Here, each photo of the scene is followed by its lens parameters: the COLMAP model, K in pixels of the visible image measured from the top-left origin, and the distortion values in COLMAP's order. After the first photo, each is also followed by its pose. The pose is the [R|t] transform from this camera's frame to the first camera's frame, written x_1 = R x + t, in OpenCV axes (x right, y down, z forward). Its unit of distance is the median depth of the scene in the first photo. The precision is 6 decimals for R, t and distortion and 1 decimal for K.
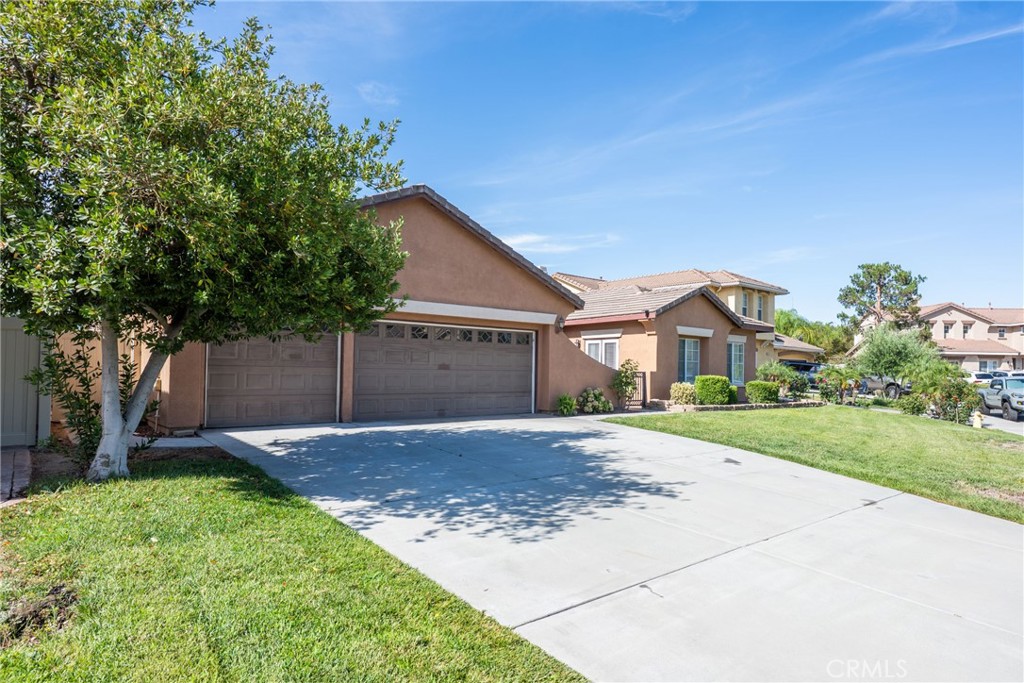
lens RADIAL K [[592.9, 0, 512.2], [0, 592.9, 360.4], [0, 0, 1]] dist [-0.000479, 0.000875]
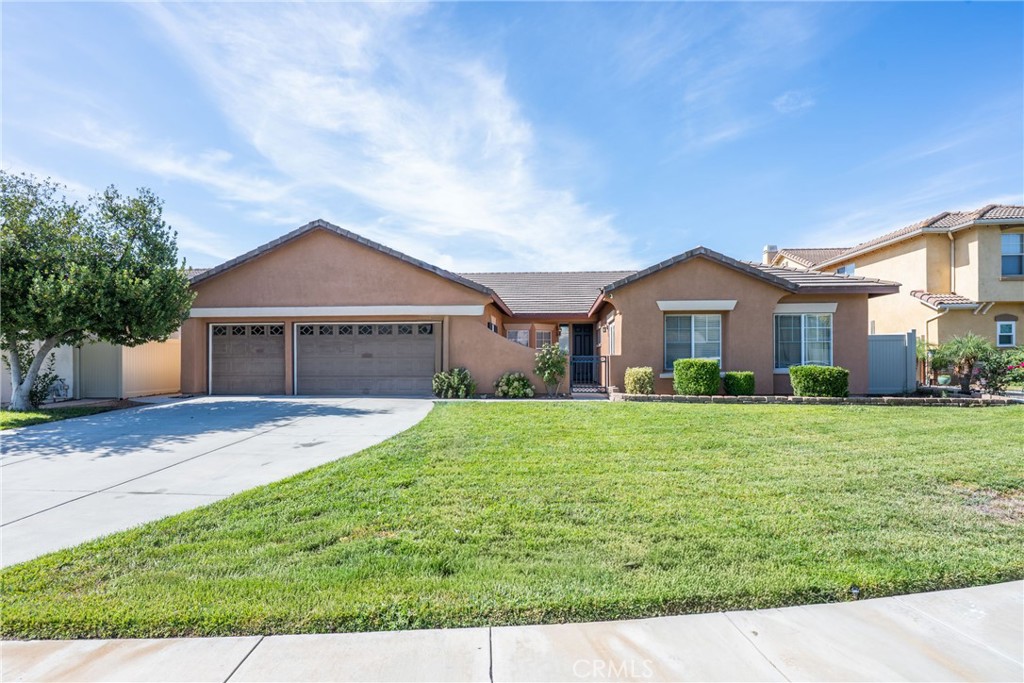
lens RADIAL K [[496.2, 0, 516.4], [0, 496.2, 355.7], [0, 0, 1]] dist [0.004885, 0.001599]
pose [[0.696444, -0.027168, -0.717097, 0.844587], [0.024027, 0.999606, -0.014535, 0.033232], [0.717209, -0.007107, 0.696822, 0.472492]]
